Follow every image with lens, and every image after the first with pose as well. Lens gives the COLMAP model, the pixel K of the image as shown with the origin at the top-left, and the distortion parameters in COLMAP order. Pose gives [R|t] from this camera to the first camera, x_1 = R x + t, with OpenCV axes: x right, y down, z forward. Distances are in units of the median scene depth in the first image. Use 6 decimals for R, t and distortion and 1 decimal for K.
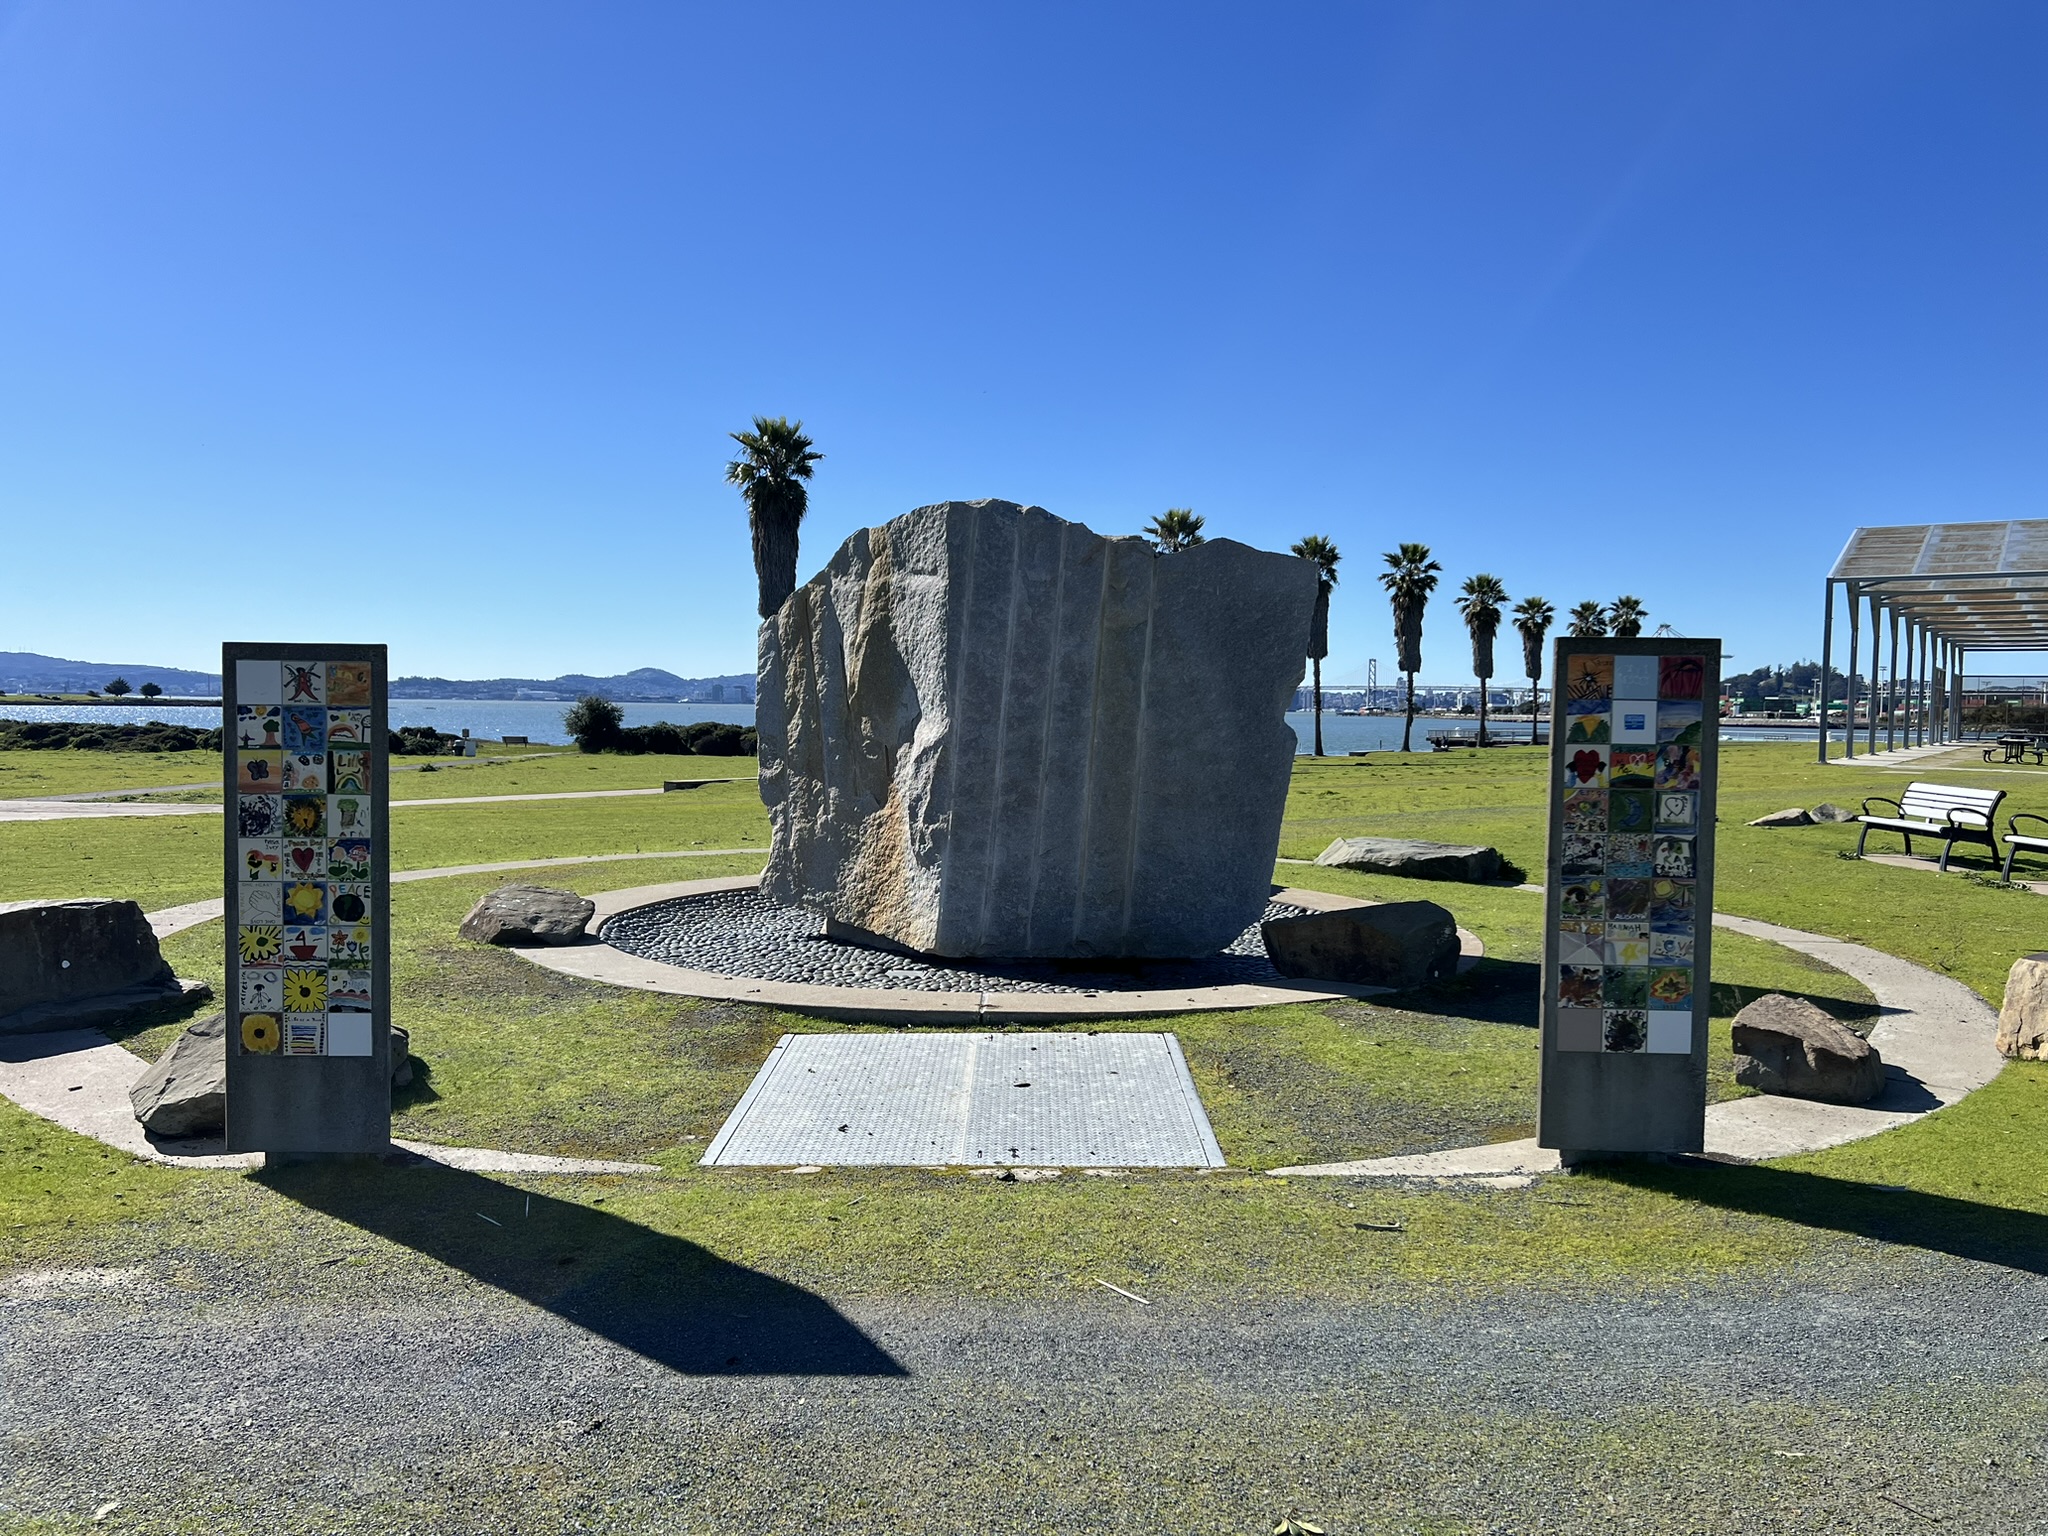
lens RADIAL K [[1544.3, 0, 1024.0], [0, 1544.3, 768.0], [0, 0, 1]] dist [0.106689, -0.192430]
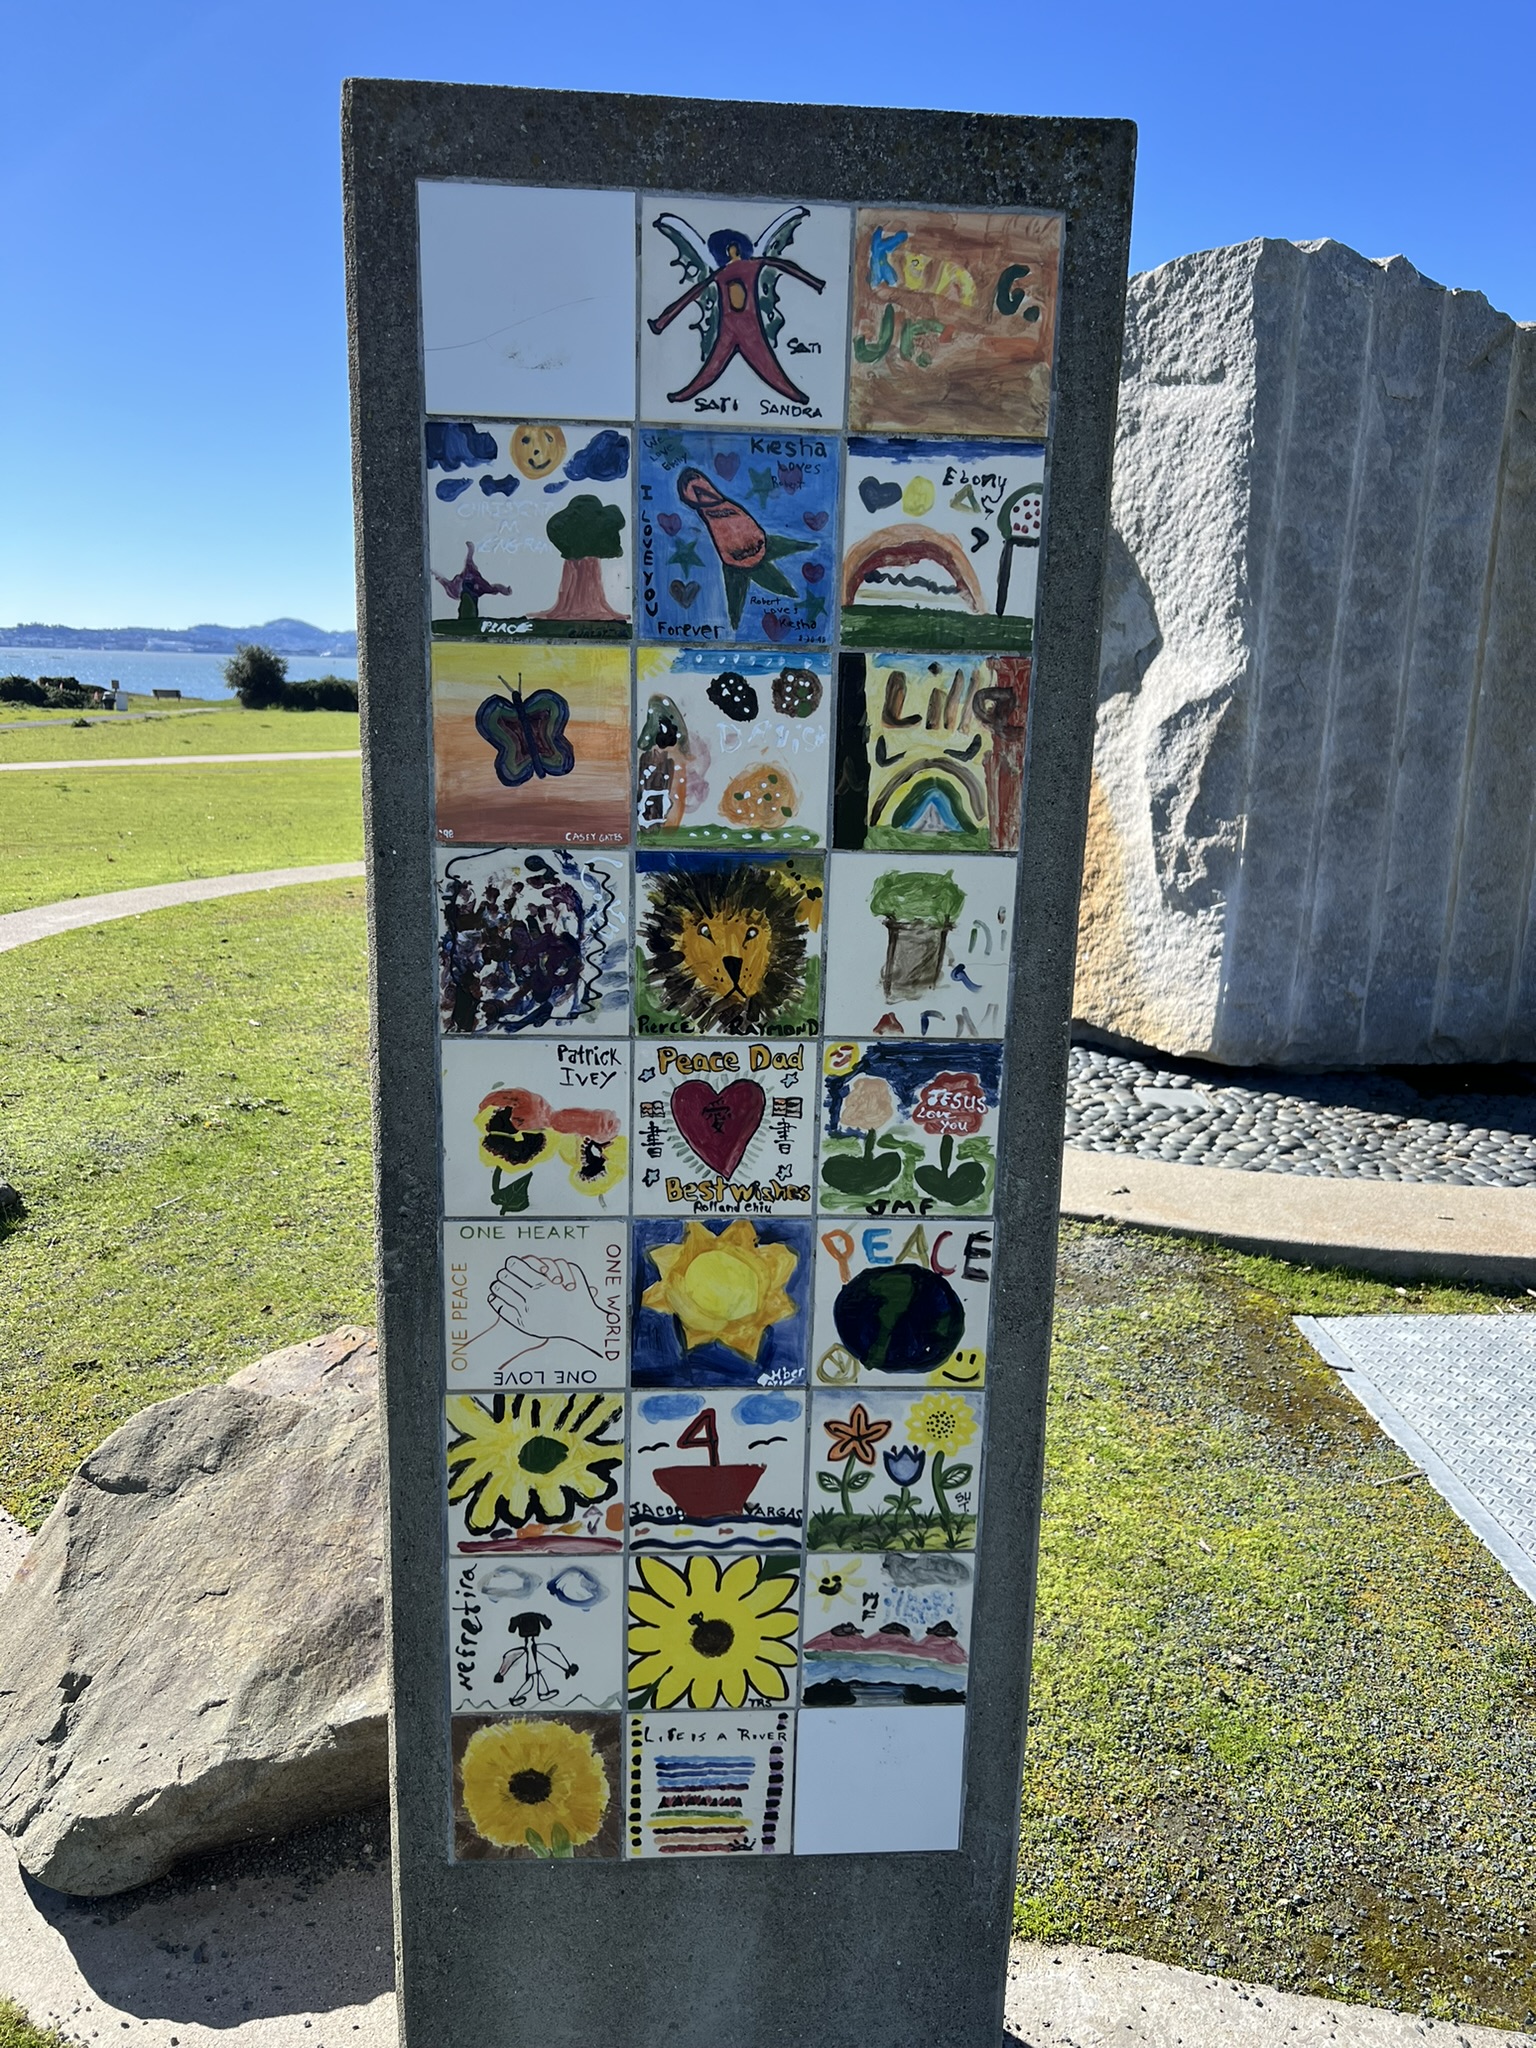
lens RADIAL K [[1544.3, 0, 768.0], [0, 1544.3, 1024.0], [0, 0, 1]] dist [0.106689, -0.192430]
pose [[0.998248, 0.001614, 0.059153, -0.466083], [-0.012443, 0.983003, 0.183166, 0.000502], [-0.057852, -0.183581, 0.981301, 0.773522]]
